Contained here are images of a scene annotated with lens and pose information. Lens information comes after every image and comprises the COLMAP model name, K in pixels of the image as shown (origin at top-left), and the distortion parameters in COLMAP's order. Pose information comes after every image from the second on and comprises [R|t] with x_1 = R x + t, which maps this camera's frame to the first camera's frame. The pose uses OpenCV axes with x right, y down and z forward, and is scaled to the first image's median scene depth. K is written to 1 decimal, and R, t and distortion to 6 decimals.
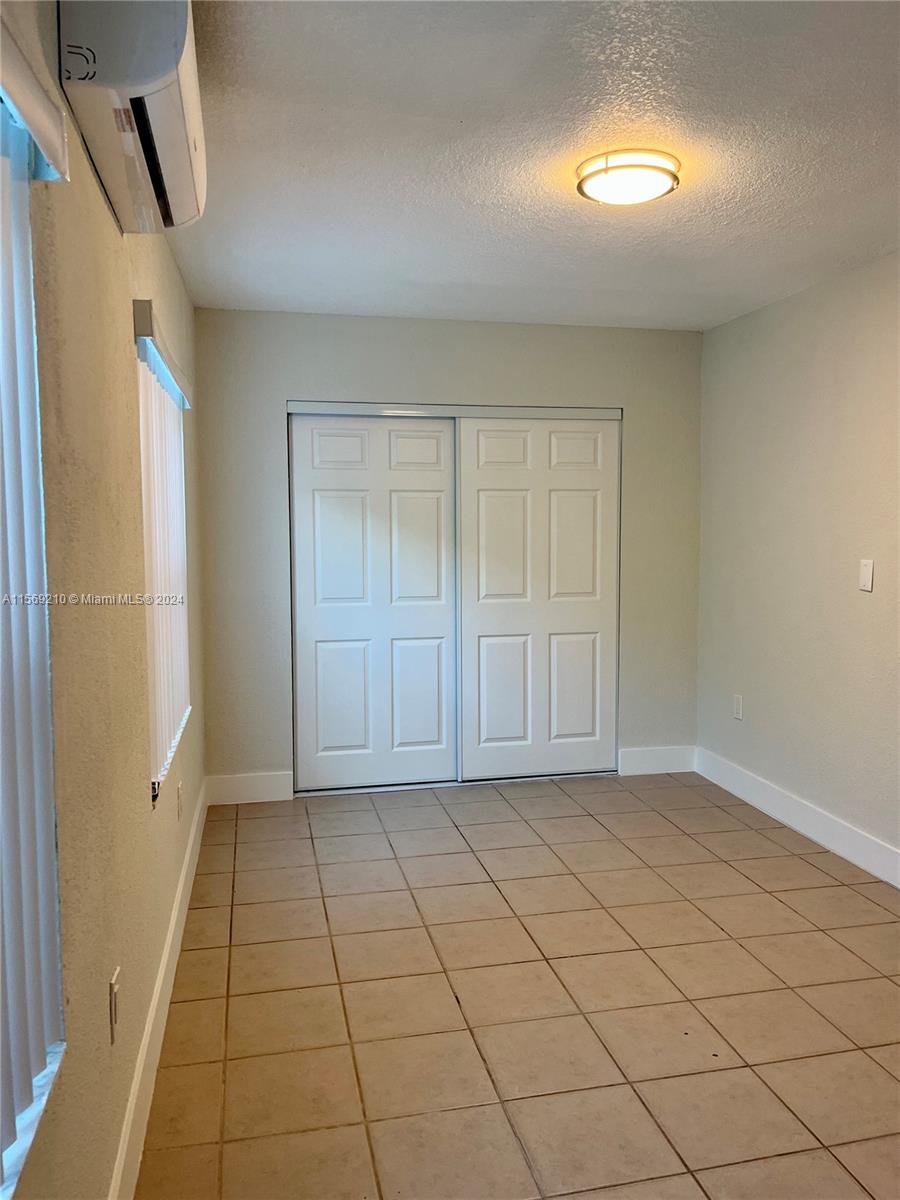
lens RADIAL K [[912.7, 0, 456.8], [0, 912.7, 603.2], [0, 0, 1]] dist [0.030053, -0.007041]
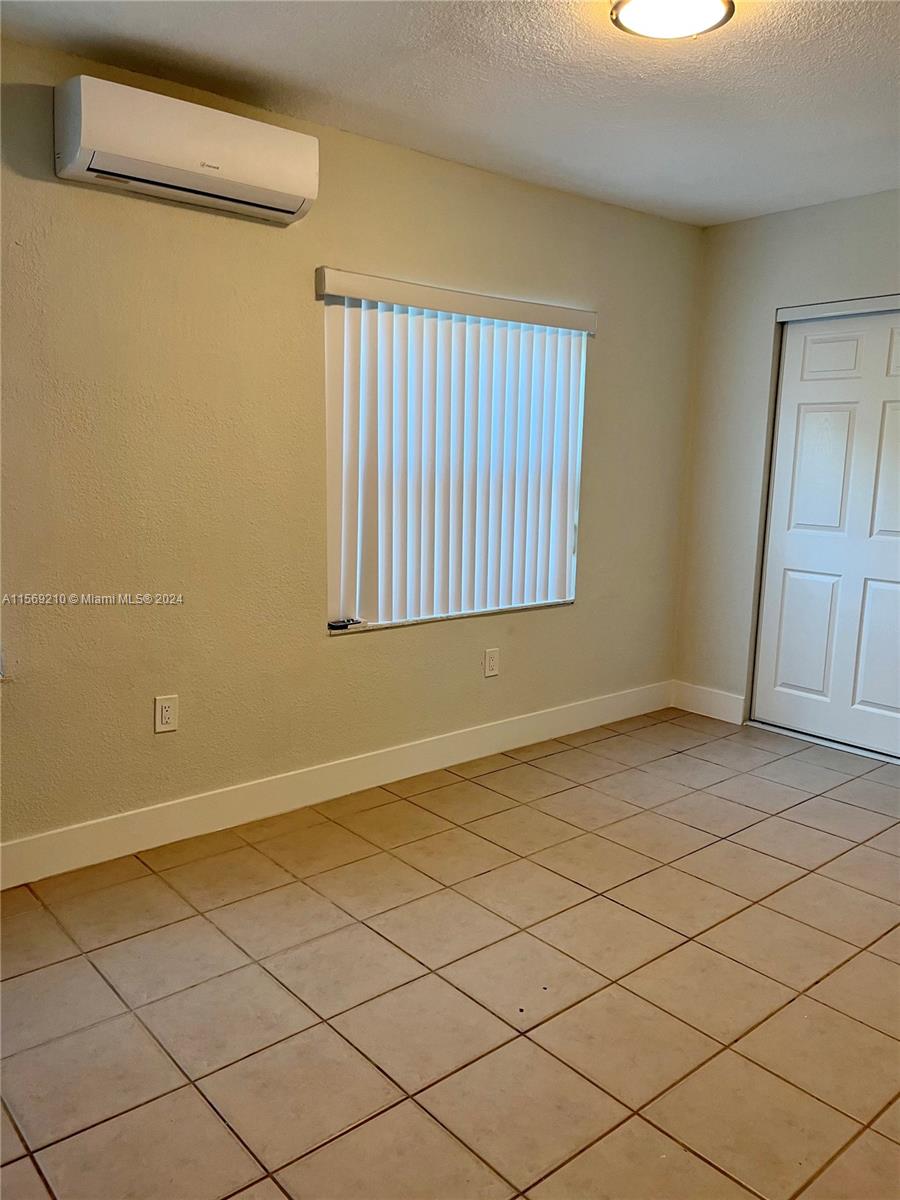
lens RADIAL K [[912.7, 0, 456.8], [0, 912.7, 603.2], [0, 0, 1]] dist [0.030053, -0.007041]
pose [[0.470371, 0.159137, -0.868002, 0.517896], [-0.095551, 0.987007, 0.129176, -0.013020], [0.877281, 0.022178, 0.479465, 0.259732]]
